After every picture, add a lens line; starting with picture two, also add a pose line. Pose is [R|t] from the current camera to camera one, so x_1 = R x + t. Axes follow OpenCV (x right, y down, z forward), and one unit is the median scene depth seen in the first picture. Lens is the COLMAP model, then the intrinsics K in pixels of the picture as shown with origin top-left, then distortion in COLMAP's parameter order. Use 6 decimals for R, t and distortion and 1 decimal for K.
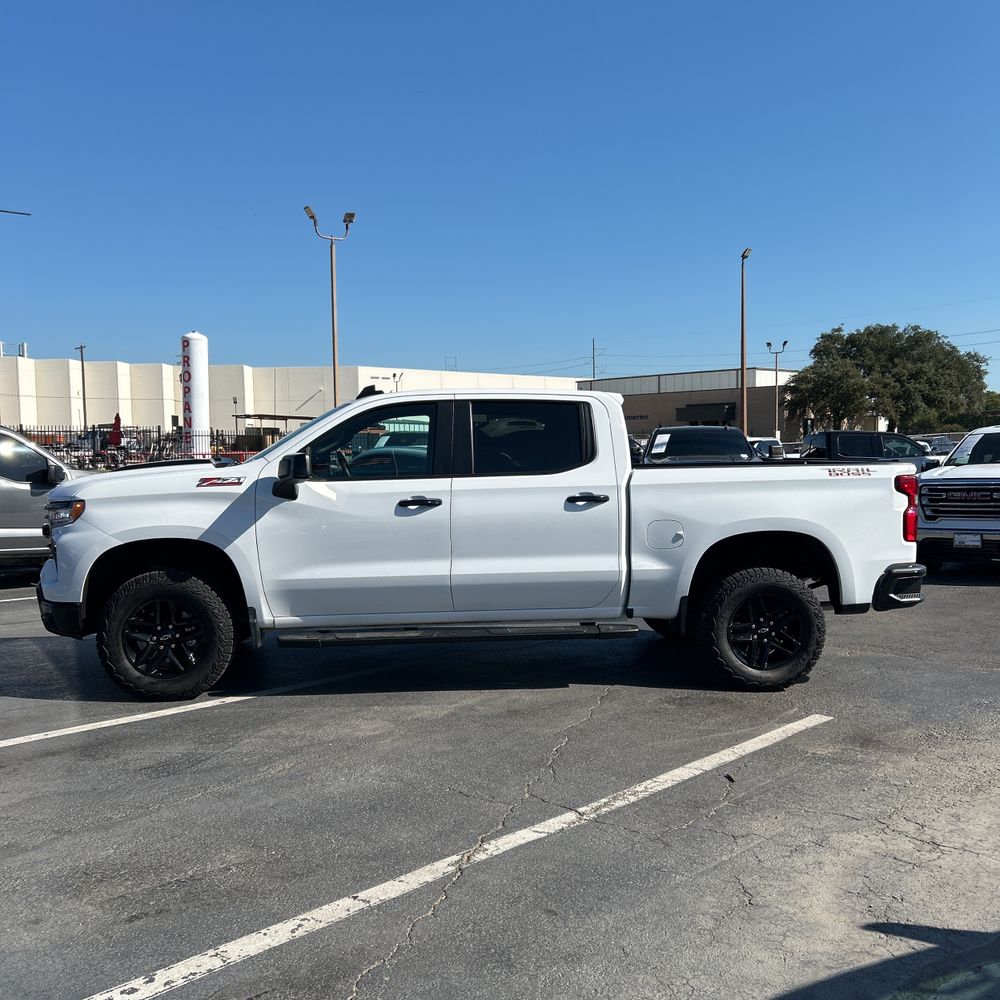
lens RADIAL K [[1014.7, 0, 496.0], [0, 1014.7, 492.7], [0, 0, 1]] dist [0.019679, 0.000000]
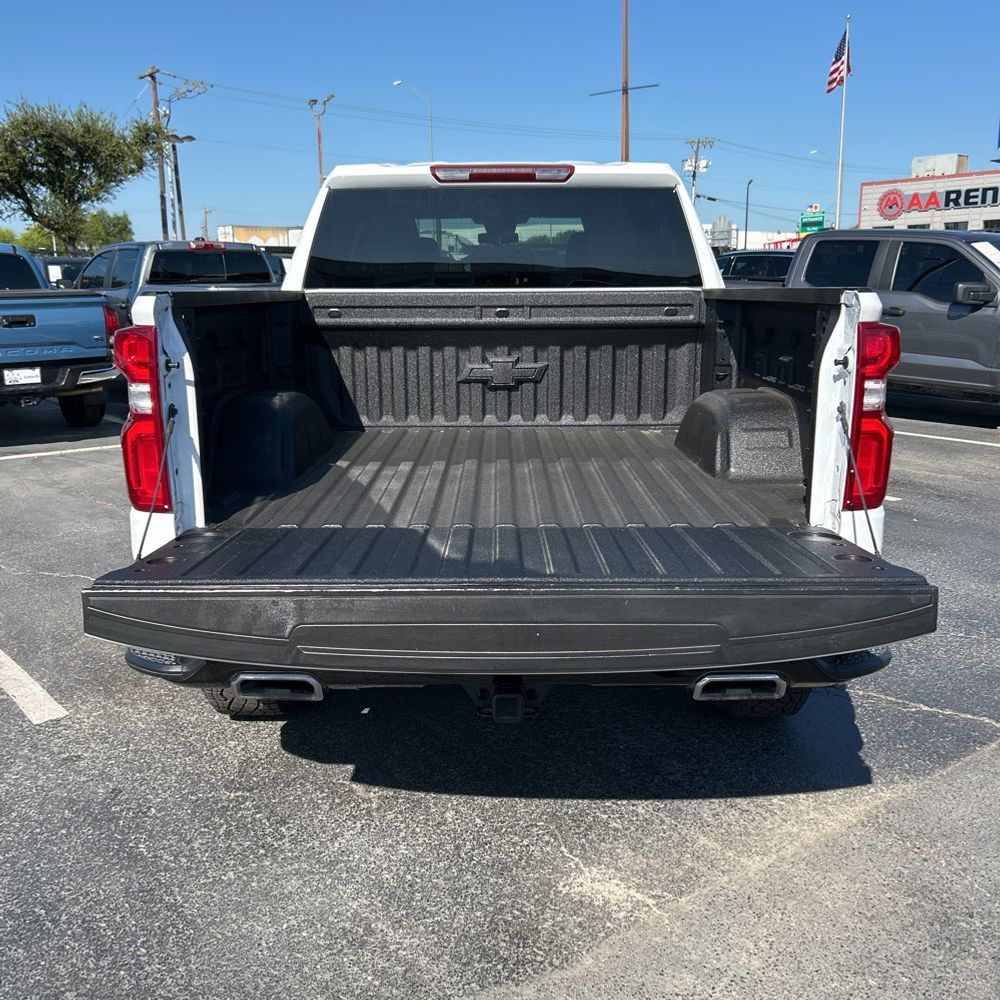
lens RADIAL K [[1014.7, 0, 492.2], [0, 1014.7, 507.4], [0, 0, 1]] dist [0.019679, 0.000000]
pose [[-0.102071, 0.222350, -0.969609, 0.784172], [-0.032233, 0.973449, 0.226624, -0.041241], [0.994255, 0.054385, -0.092194, 1.207940]]
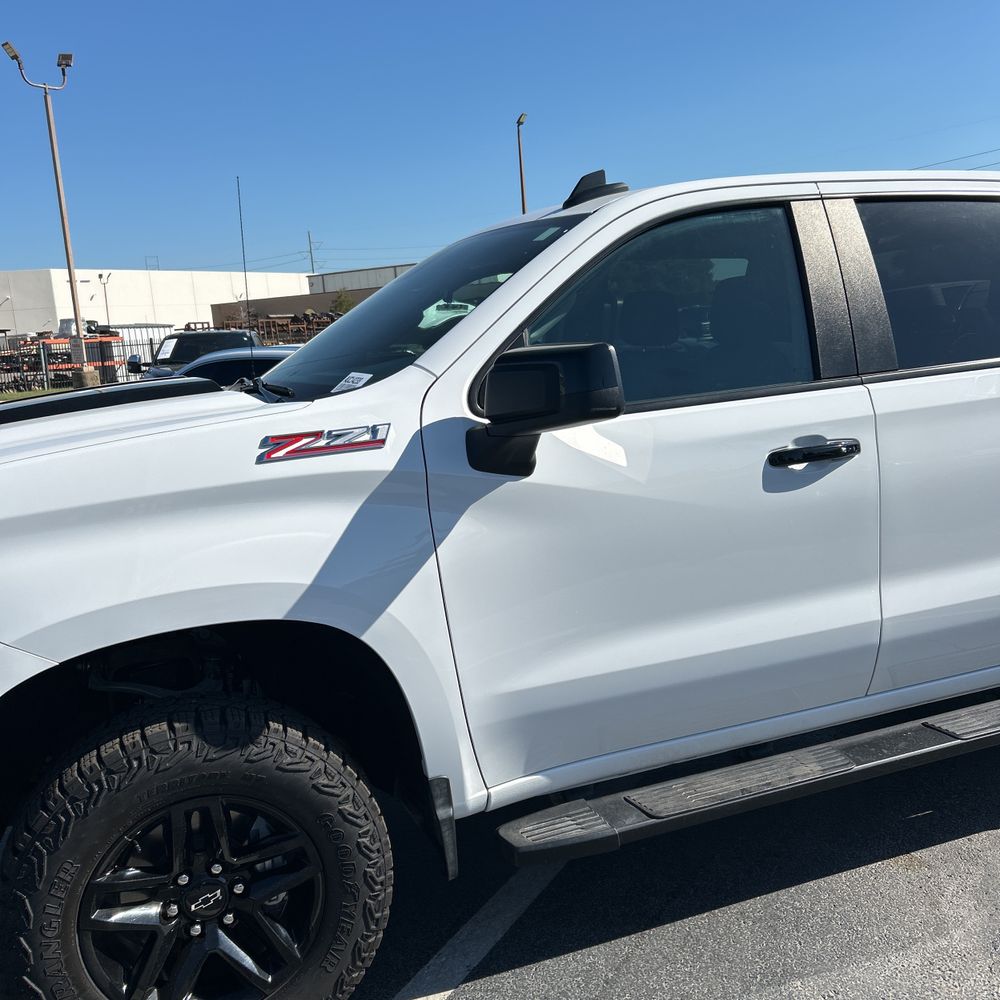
lens RADIAL K [[1014.7, 0, 492.9], [0, 1014.7, 501.5], [0, 0, 1]] dist [0.019679, 0.000000]
pose [[0.961859, -0.097115, 0.255726, -0.297514], [0.068874, 0.990719, 0.117182, -0.026606], [-0.264732, -0.095100, 0.959621, 0.634273]]
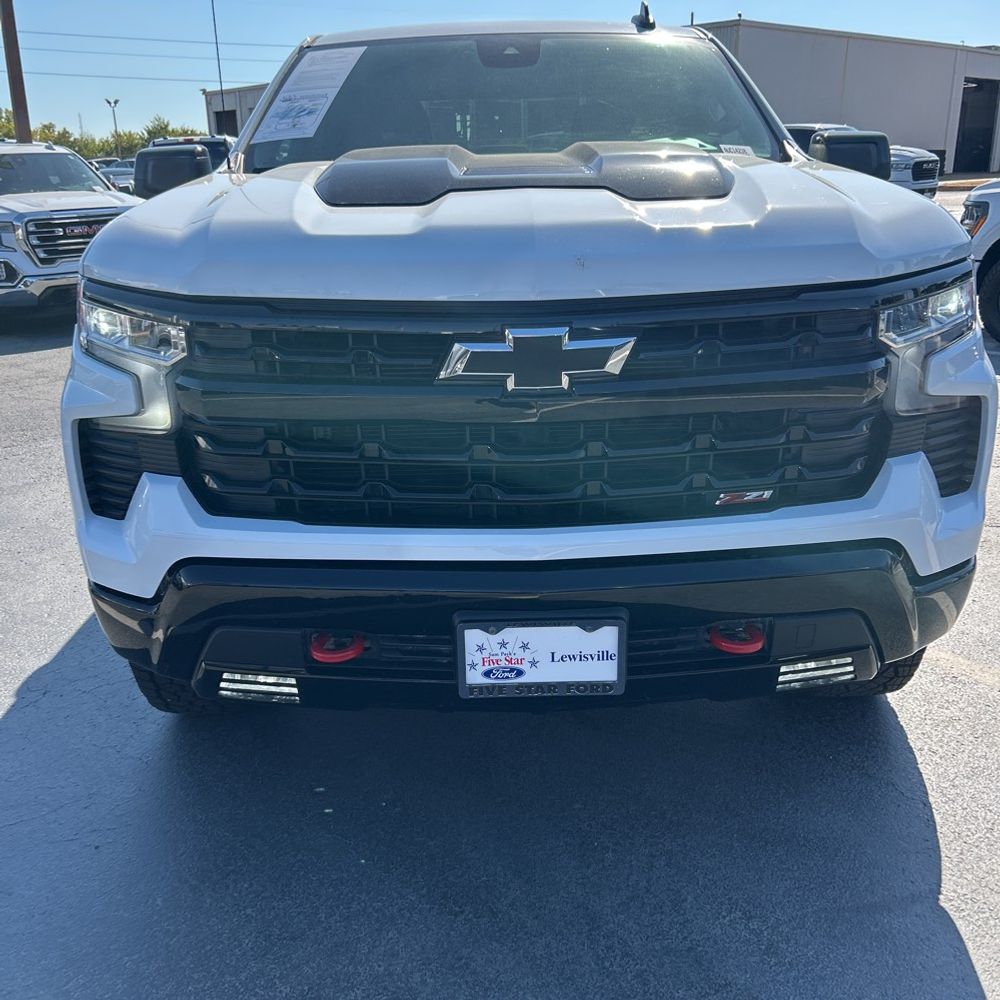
lens RADIAL K [[1014.7, 0, 514.9], [0, 1014.7, 503.2], [0, 0, 1]] dist [0.019679, 0.000000]
pose [[0.072586, -0.302182, 0.950483, -0.747432], [0.059411, 0.952614, 0.298322, -0.023733], [-0.995591, 0.034815, 0.087099, 1.077178]]
